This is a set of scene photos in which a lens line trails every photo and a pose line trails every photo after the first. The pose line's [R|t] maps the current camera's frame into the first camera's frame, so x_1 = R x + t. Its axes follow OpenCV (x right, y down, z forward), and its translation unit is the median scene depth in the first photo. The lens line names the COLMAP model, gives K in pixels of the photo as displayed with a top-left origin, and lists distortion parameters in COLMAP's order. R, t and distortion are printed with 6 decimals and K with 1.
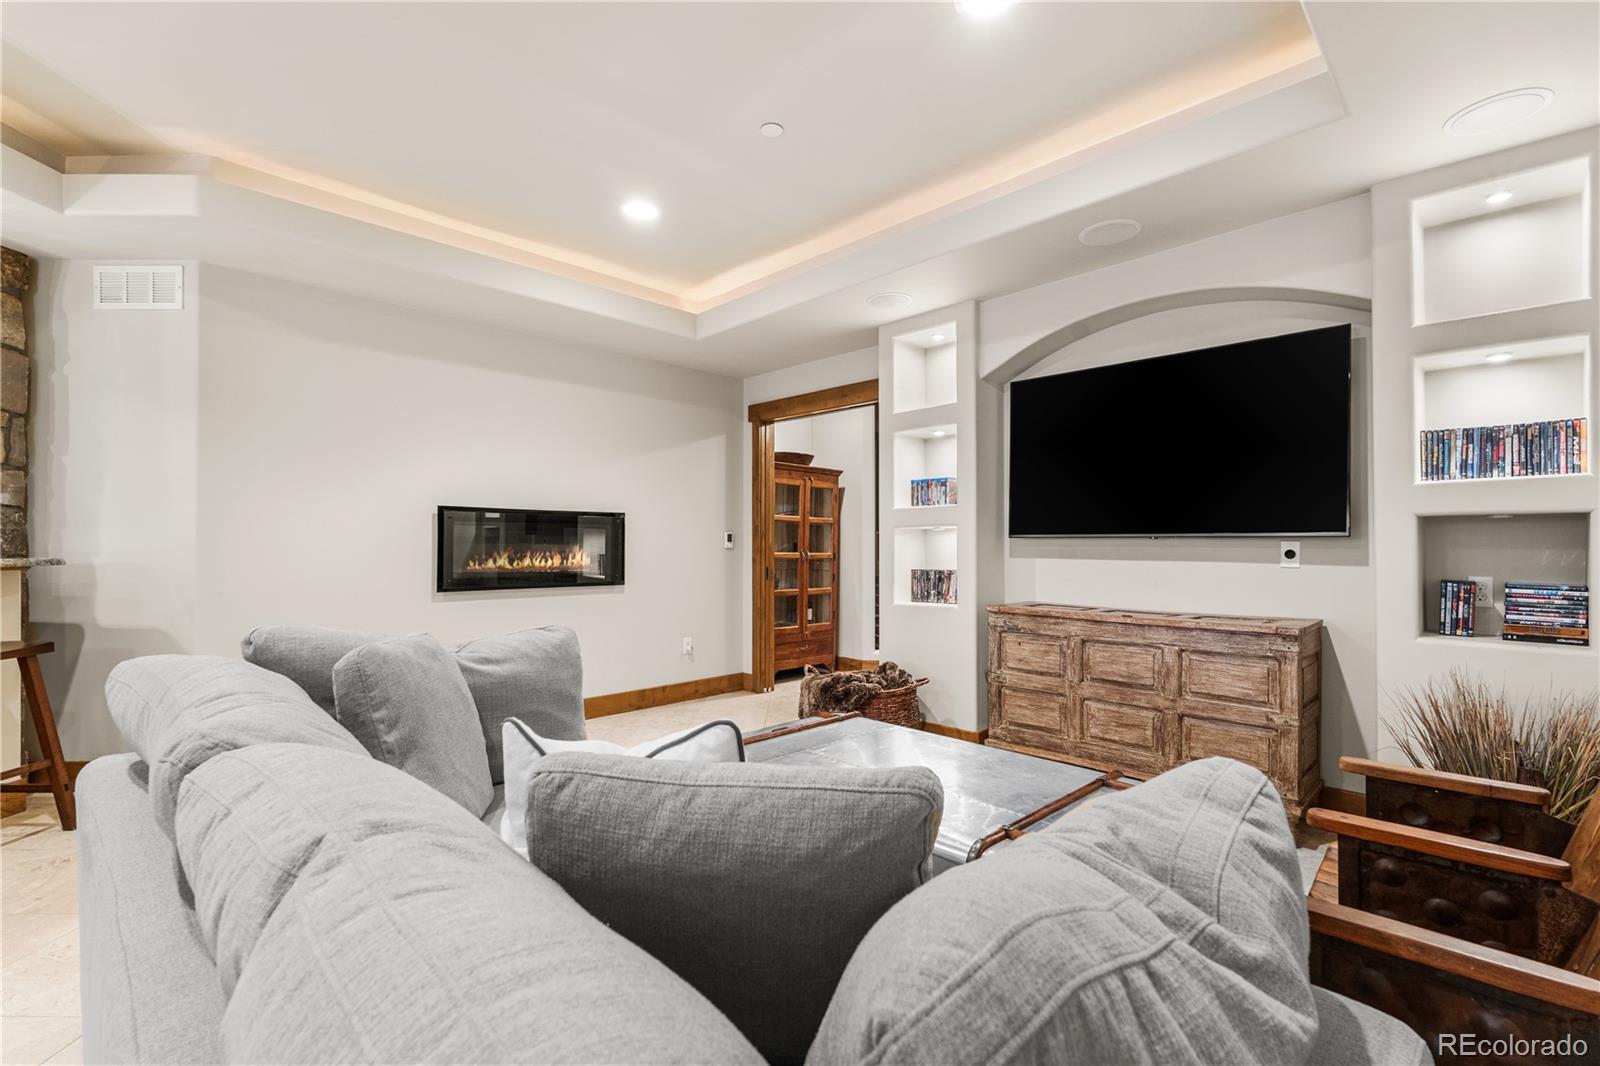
lens RADIAL K [[710.8, 0, 798.5], [0, 710.8, 542.6], [0, 0, 1]] dist [-0.003661, -0.000101]
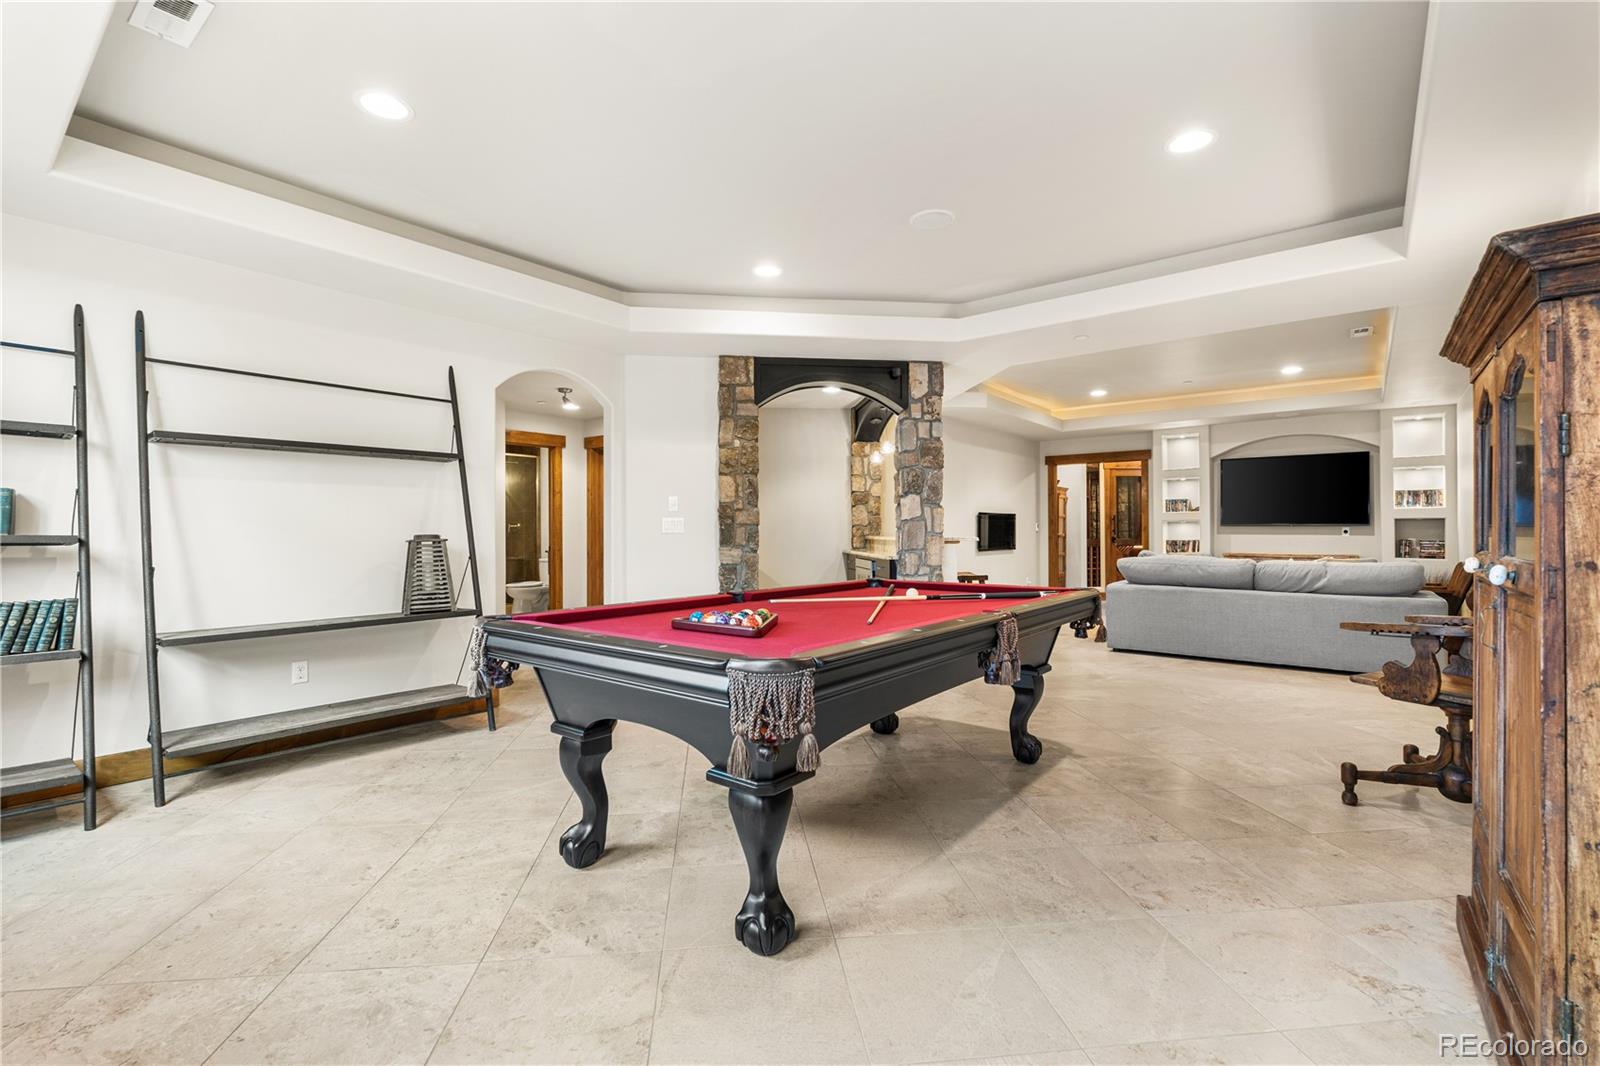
lens RADIAL K [[710.8, 0, 800.6], [0, 710.8, 529.4], [0, 0, 1]] dist [-0.003661, -0.000101]
pose [[0.993833, -0.004323, 0.110800, -1.784935], [0.004343, 0.999991, 0.000060, -0.002290], [-0.110800, 0.000422, 0.993843, -1.558479]]
